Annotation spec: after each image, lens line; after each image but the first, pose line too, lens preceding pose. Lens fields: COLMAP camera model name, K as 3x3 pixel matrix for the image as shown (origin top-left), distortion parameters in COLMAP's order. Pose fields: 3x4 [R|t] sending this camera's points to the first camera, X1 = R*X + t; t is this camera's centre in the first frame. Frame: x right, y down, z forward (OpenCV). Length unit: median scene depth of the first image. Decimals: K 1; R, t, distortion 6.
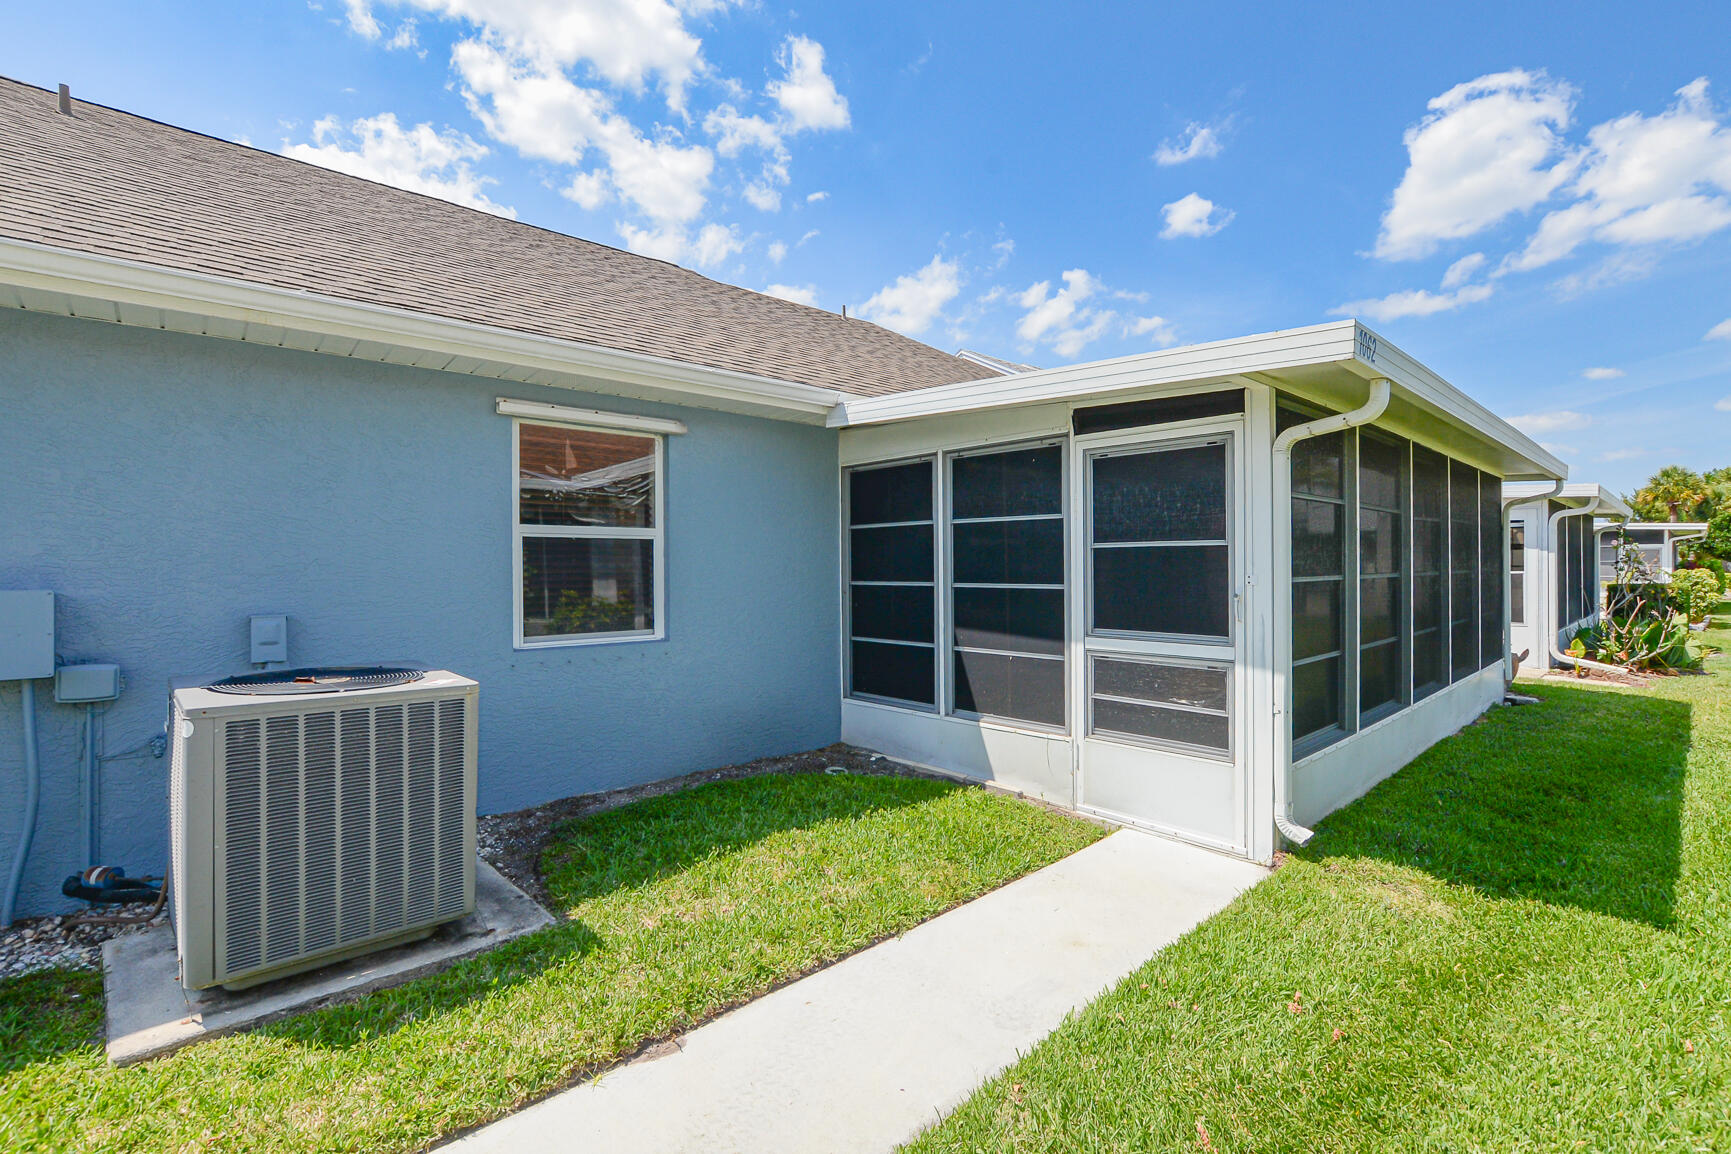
lens RADIAL K [[778.4, 0, 864.8], [0, 778.4, 552.8], [0, 0, 1]] dist [-0.010148, 0.000745]
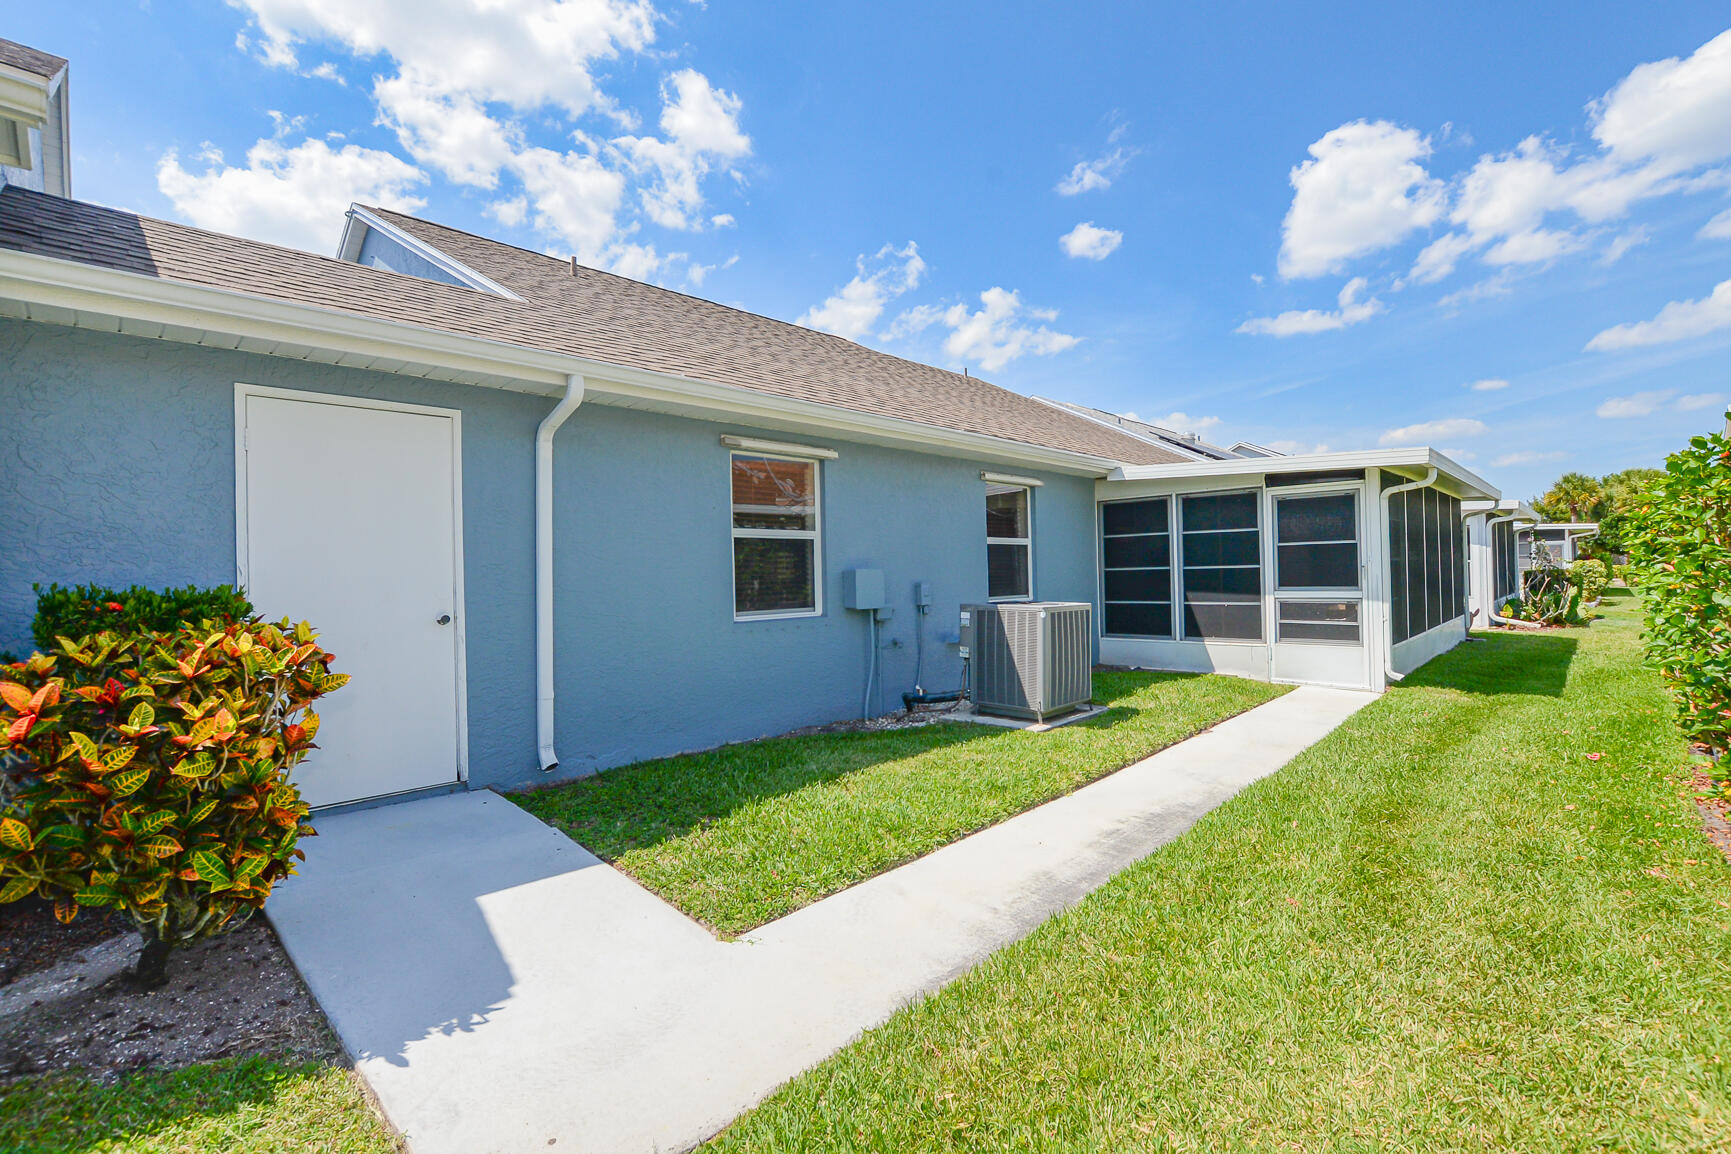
lens RADIAL K [[773.5, 0, 856.3], [0, 773.5, 557.5], [0, 0, 1]] dist [-0.003506, -0.000392]
pose [[0.998236, -0.014420, 0.057597, -0.683343], [0.014600, 0.999890, -0.002715, 0.010239], [-0.057552, 0.003551, 0.998336, -0.680820]]
